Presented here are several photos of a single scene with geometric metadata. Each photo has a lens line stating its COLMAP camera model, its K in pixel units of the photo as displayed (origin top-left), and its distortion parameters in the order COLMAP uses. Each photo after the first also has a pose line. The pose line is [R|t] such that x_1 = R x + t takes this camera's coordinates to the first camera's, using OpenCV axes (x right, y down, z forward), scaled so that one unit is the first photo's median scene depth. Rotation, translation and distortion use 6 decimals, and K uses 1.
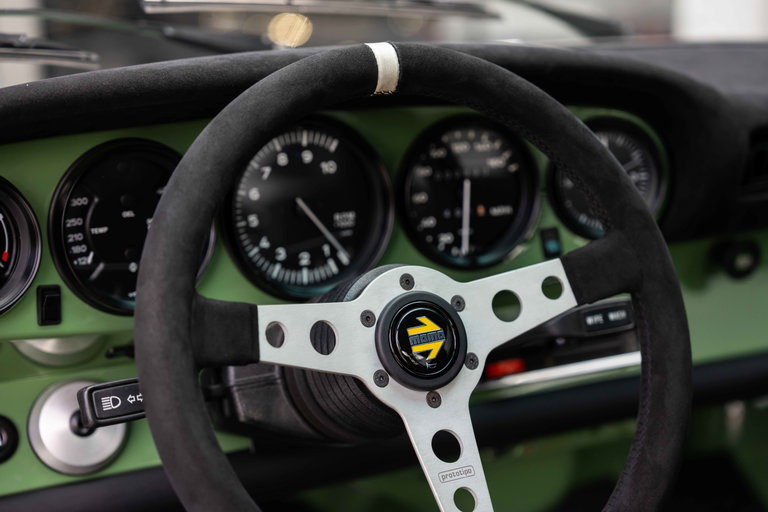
lens RADIAL K [[1429.3, 0, 384.0], [0, 1429.3, 256.0], [0, 0, 1]] dist [0.231330, 0.058042]
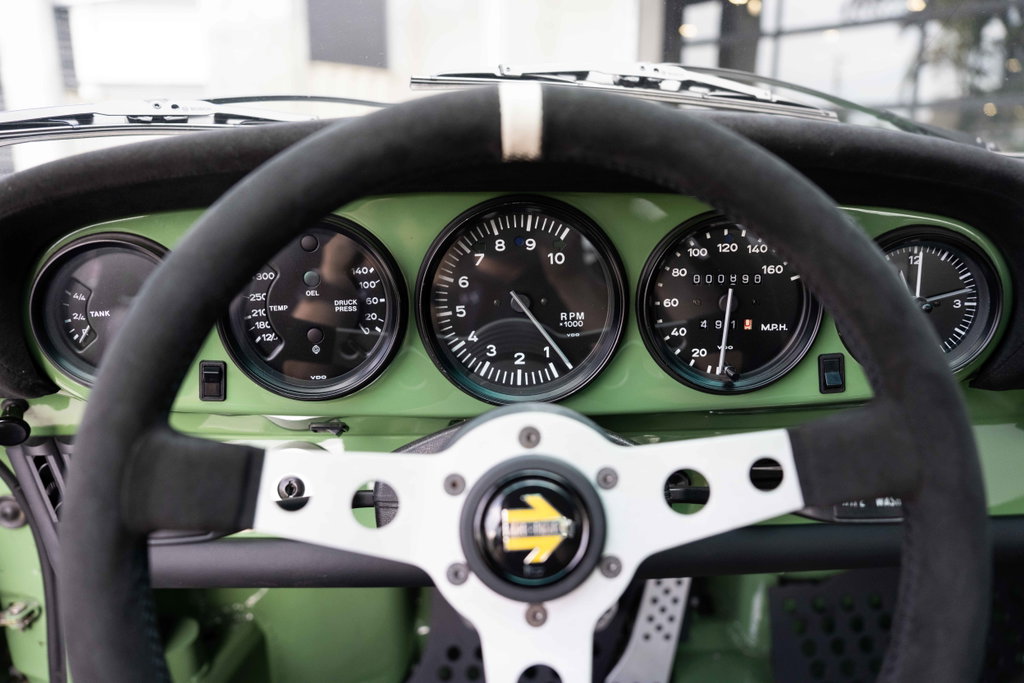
lens RADIAL K [[694.8, 0, 512.0], [0, 694.8, 341.5], [0, 0, 1]] dist [-0.100177, 0.002743]
pose [[0.892625, 0.130267, -0.431567, 0.132322], [-0.097114, 0.990427, 0.098094, -0.053313], [0.440215, -0.045650, 0.896731, 0.639218]]
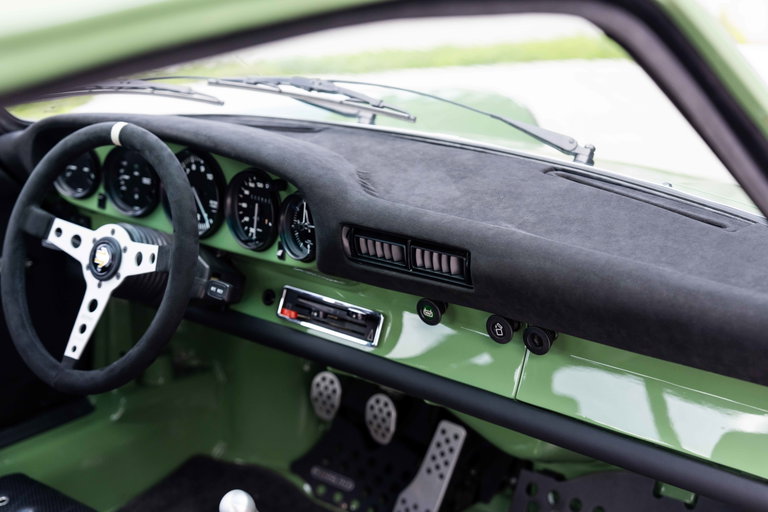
lens RADIAL K [[1175.2, 0, 393.3], [0, 1175.2, 254.7], [0, 0, 1]] dist [0.032463, 0.013206]
pose [[0.398533, 0.304790, -0.865029, 1.605540], [-0.200751, 0.949284, 0.241988, -0.430813], [0.894914, 0.077215, 0.439508, 0.540053]]
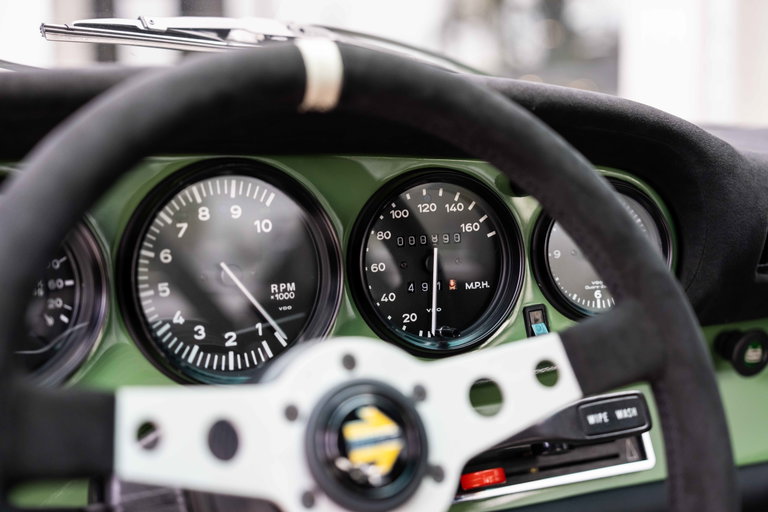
lens RADIAL K [[1130.9, 0, 384.0], [0, 1130.9, 256.0], [0, 0, 1]] dist [0.120898, 0.017183]
pose [[0.999980, 0.005558, 0.002968, 0.028974], [-0.005221, 0.994614, -0.103515, 0.021706], [-0.003527, 0.103498, 0.994623, 0.385410]]
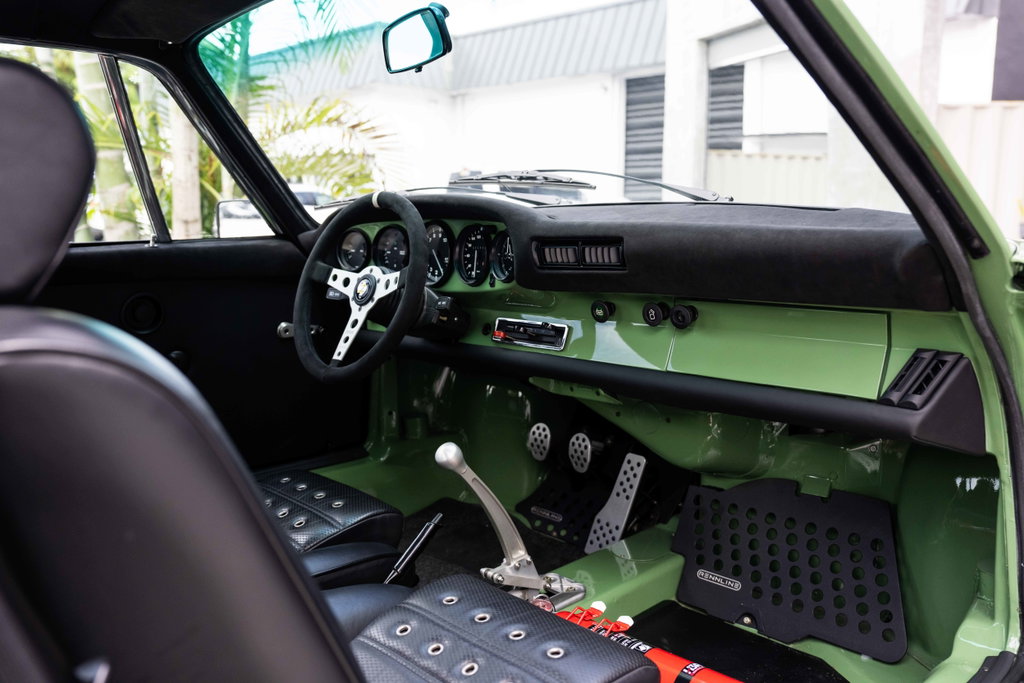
lens RADIAL K [[876.8, 0, 512.0], [0, 876.8, 341.5], [0, 0, 1]] dist [-0.003158, 0.003234]
pose [[0.266822, 0.155179, -0.951171, 1.695508], [-0.180000, 0.977609, 0.108998, -0.082107], [0.946787, 0.142128, 0.288780, 0.701402]]
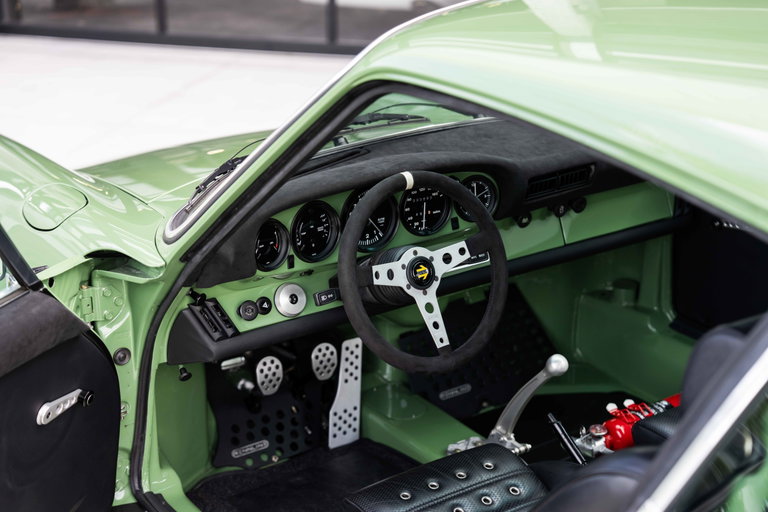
lens RADIAL K [[1208.2, 0, 384.0], [0, 1208.2, 256.0], [0, 0, 1]] dist [0.229941, 0.034567]
pose [[0.991025, -0.022785, 0.131722, -0.340383], [0.002336, 0.988169, 0.153352, -0.323784], [-0.133658, -0.151668, 0.979353, -1.291875]]
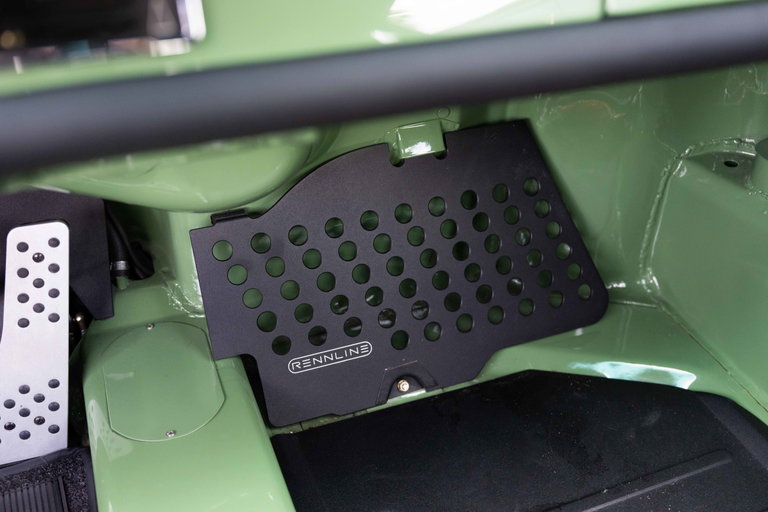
lens RADIAL K [[818.8, 0, 384.0], [0, 818.8, 256.0], [0, 0, 1]] dist [-0.005338, -0.001587]
pose [[0.993031, 0.096907, -0.067065, 0.346159], [-0.062279, 0.914636, 0.399453, 0.020379], [0.100050, -0.392492, 0.914297, 0.867925]]
